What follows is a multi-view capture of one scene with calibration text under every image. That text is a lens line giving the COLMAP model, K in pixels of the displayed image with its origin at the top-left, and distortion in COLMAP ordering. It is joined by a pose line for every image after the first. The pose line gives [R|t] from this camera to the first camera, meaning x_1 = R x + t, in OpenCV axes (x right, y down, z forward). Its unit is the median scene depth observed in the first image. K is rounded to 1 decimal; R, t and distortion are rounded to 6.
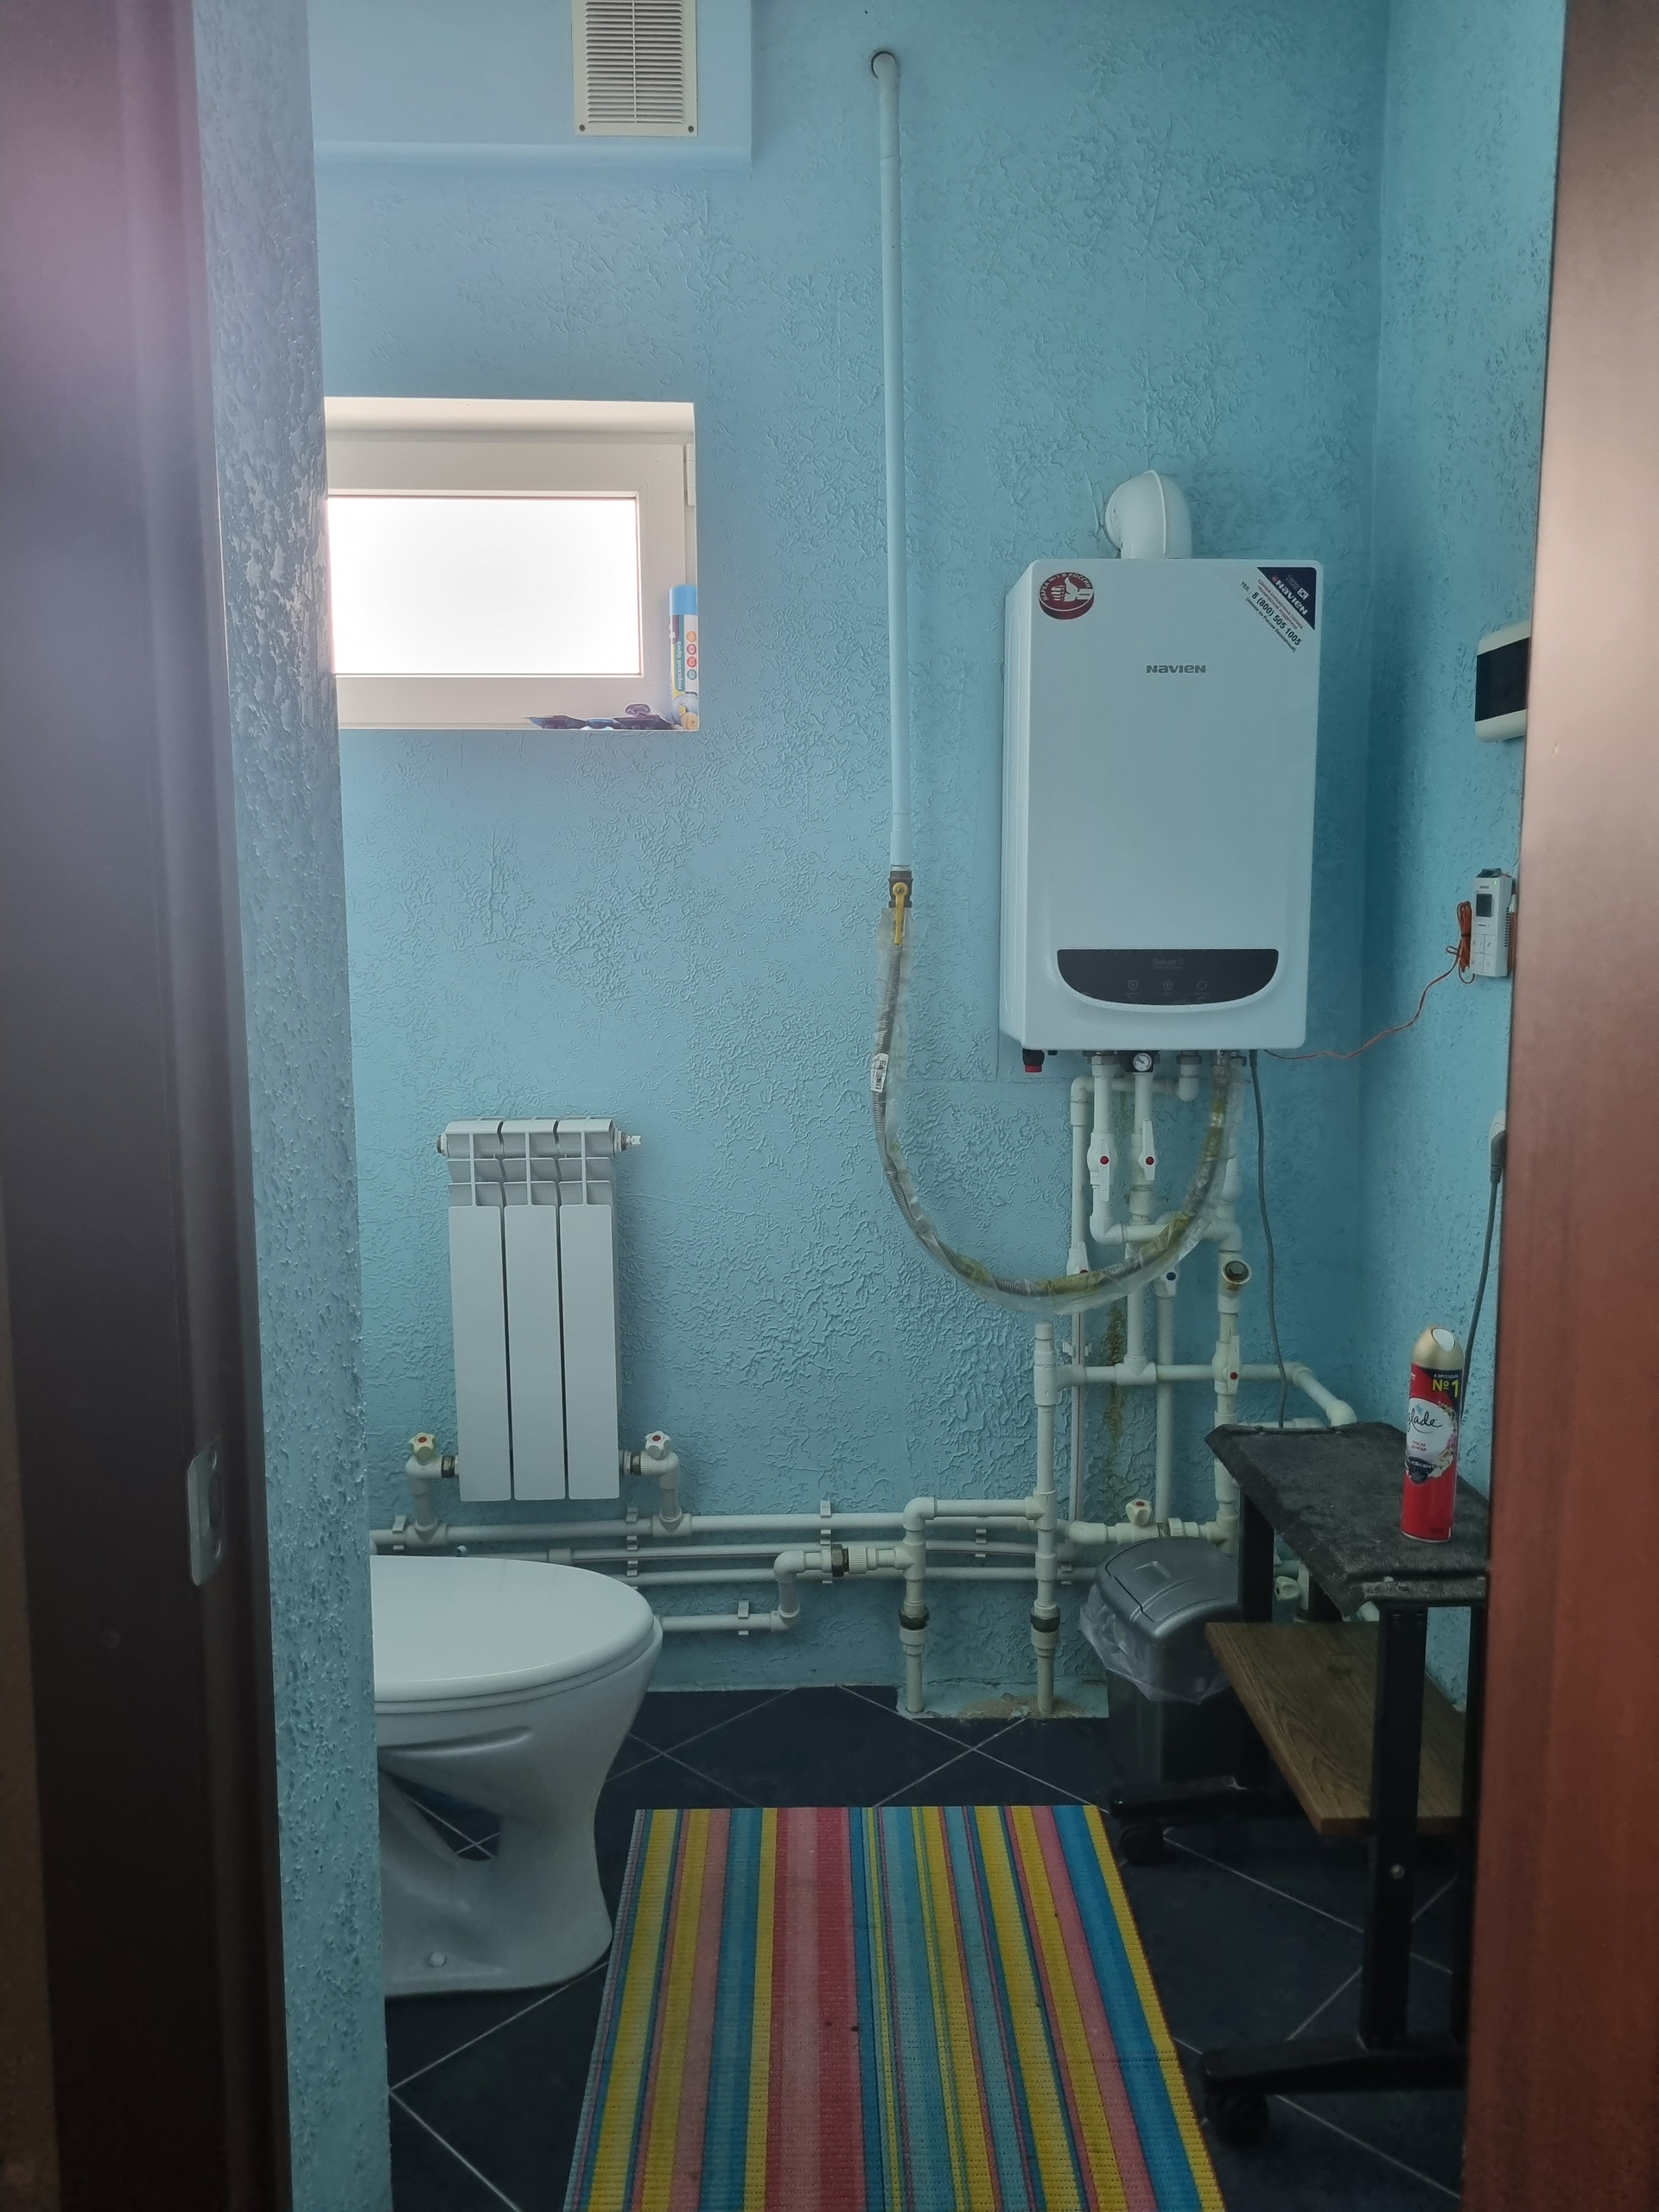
lens RADIAL K [[1685.7, 0, 840.0], [0, 1685.7, 1111.3], [0, 0, 1]] dist [0.049470, -0.044376]
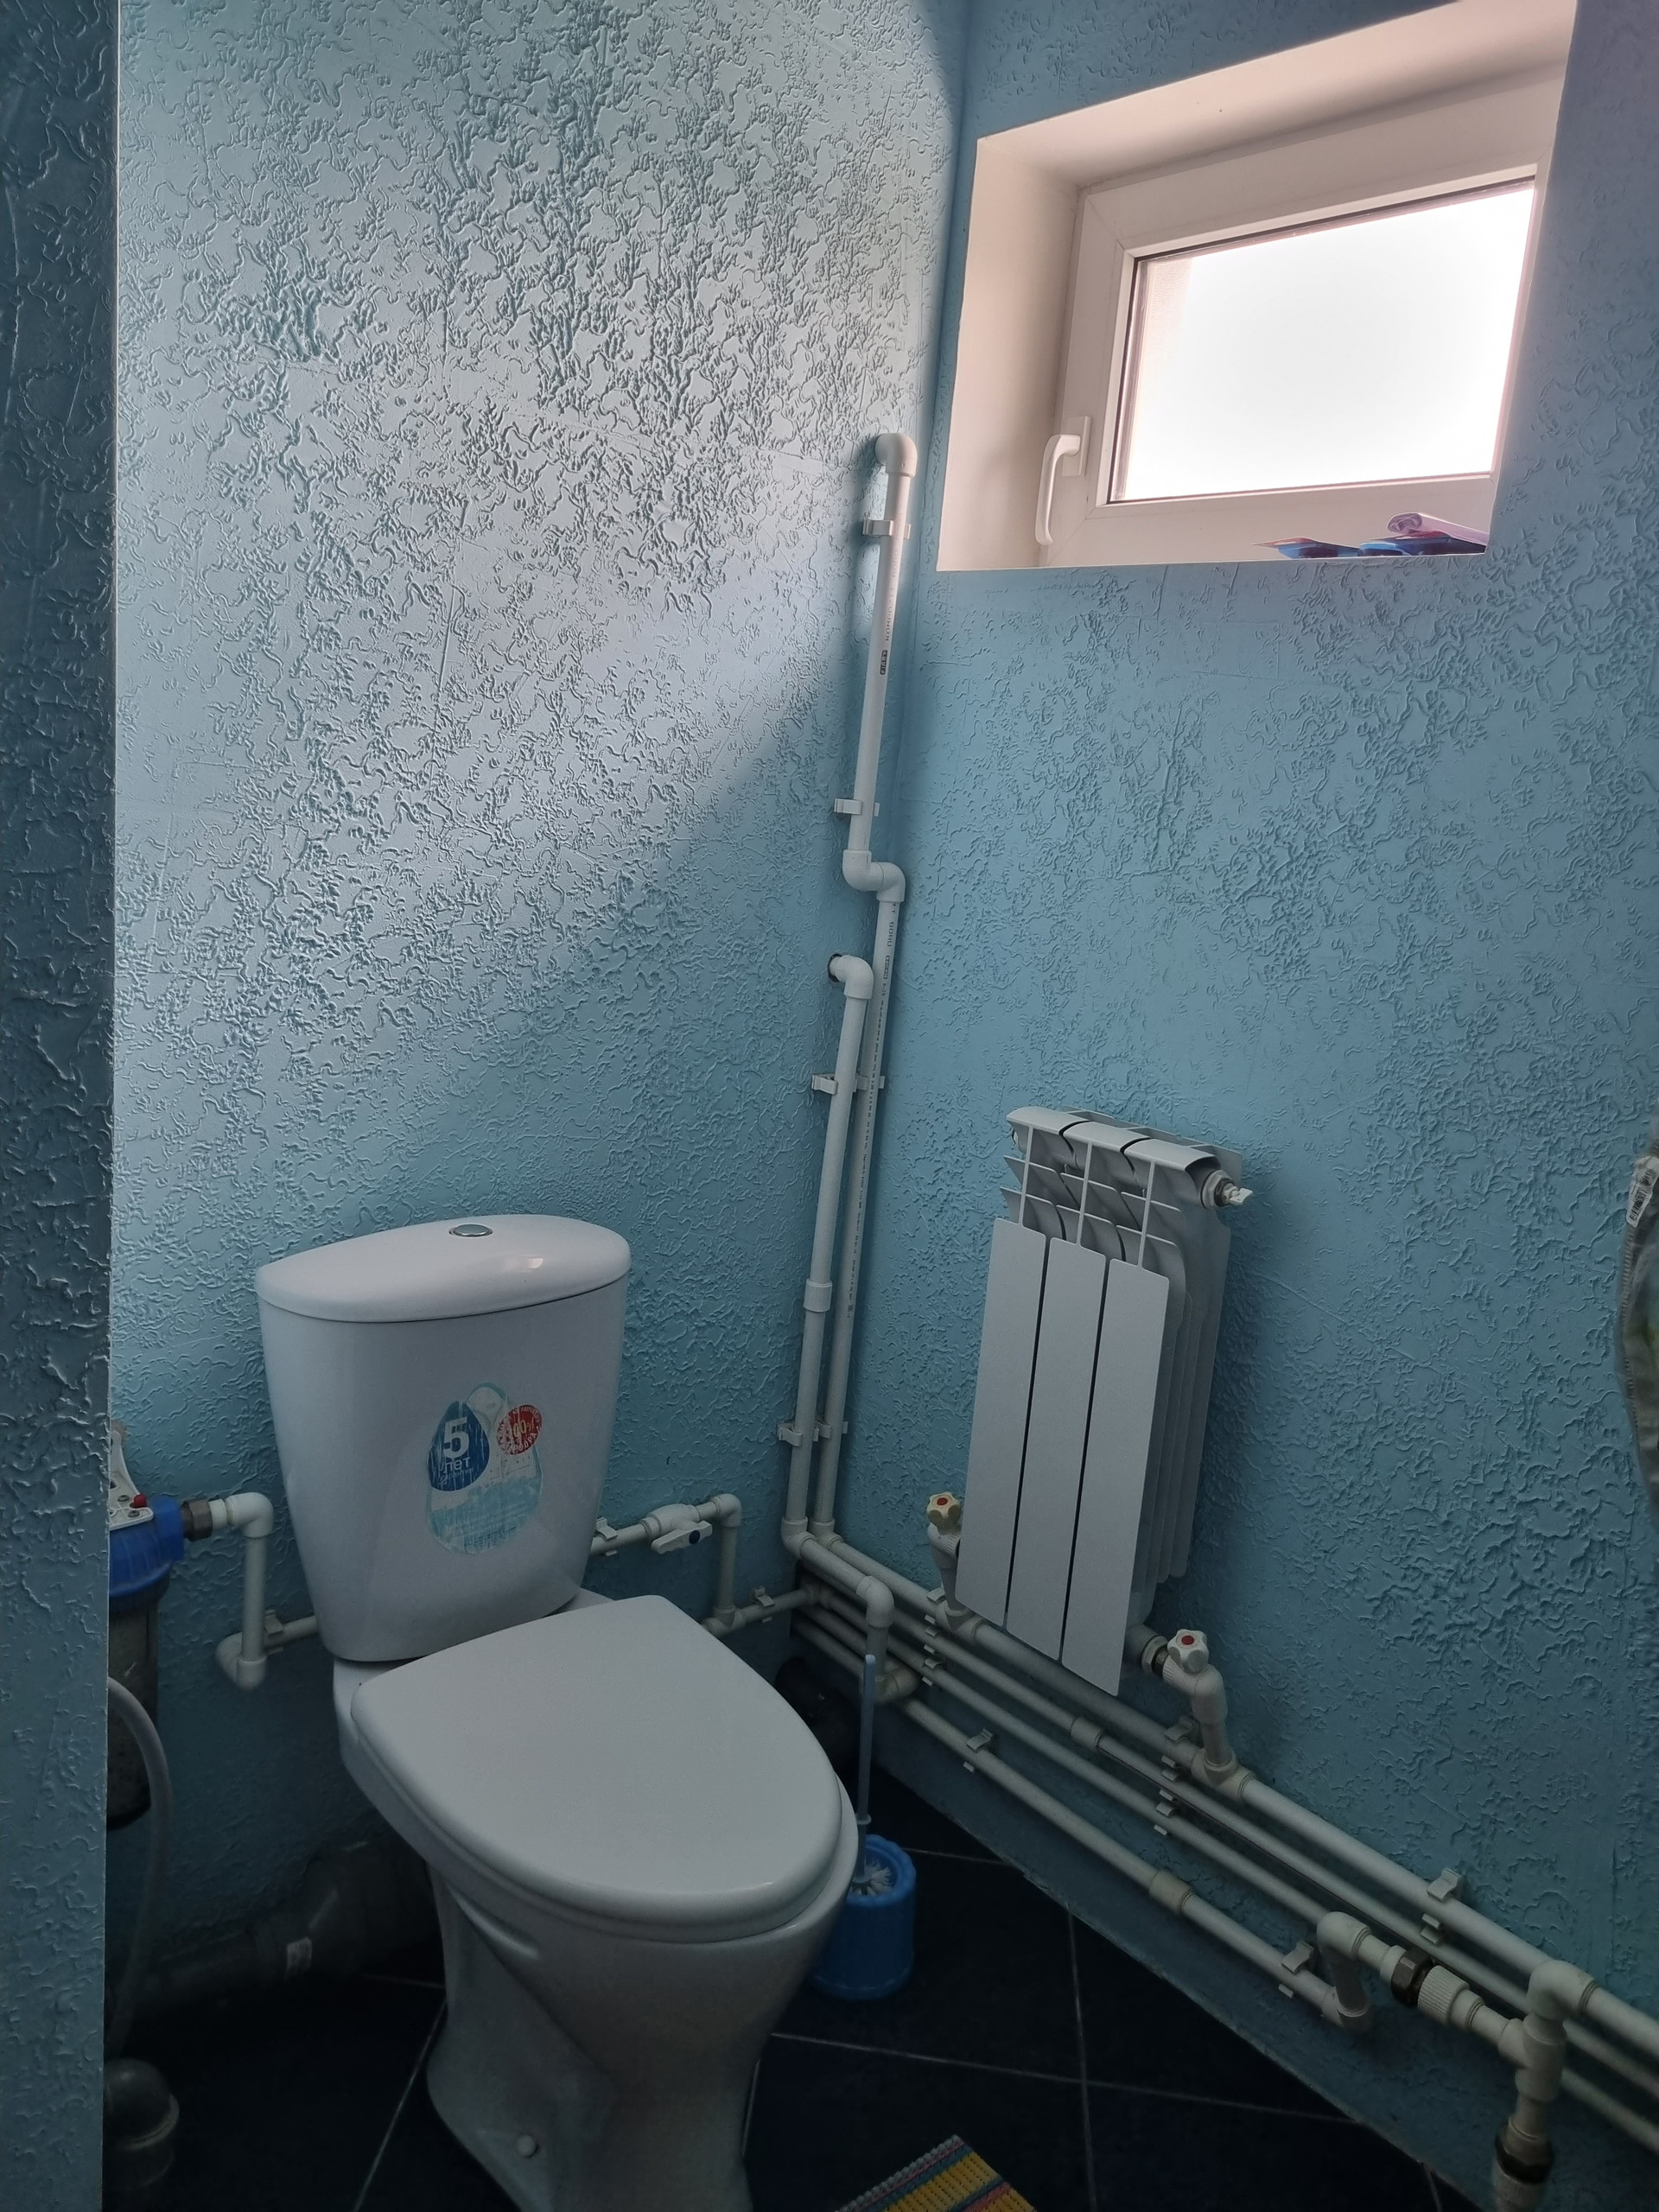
lens RADIAL K [[1685.7, 0, 828.9], [0, 1685.7, 1101.6], [0, 0, 1]] dist [0.049470, -0.044376]
pose [[0.612532, 0.213210, -0.761148, 0.266498], [-0.192142, 0.974215, 0.118269, -0.063808], [0.766737, 0.073805, 0.637704, 0.452902]]
